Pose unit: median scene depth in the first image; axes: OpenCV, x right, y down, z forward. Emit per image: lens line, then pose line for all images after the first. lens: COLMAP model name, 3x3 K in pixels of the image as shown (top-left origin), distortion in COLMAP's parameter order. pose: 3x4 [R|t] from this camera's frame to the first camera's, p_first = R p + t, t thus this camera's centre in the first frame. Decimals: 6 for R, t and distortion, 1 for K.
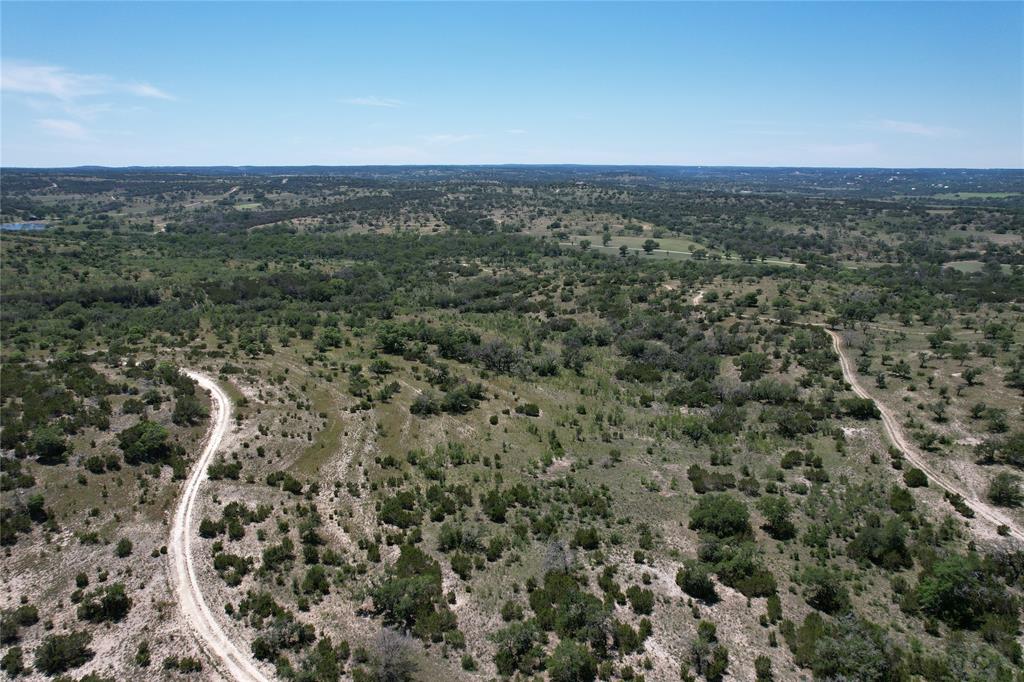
lens RADIAL K [[649.4, 0, 506.1], [0, 649.4, 339.4], [0, 0, 1]] dist [-0.069585, 0.058539]
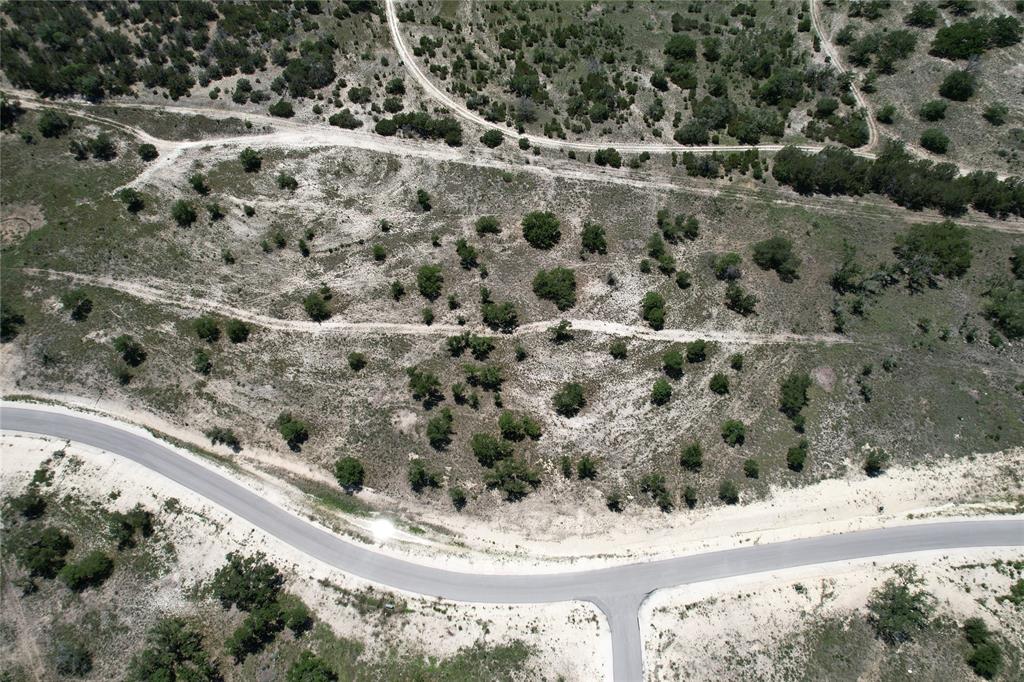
lens RADIAL K [[649.4, 0, 507.9], [0, 649.4, 339.2], [0, 0, 1]] dist [-0.069585, 0.058539]
pose [[0.999914, 0.012981, -0.001654, -0.168436], [-0.008608, 0.747659, 0.664027, -0.345970], [0.009857, -0.663956, 0.747707, -1.035140]]
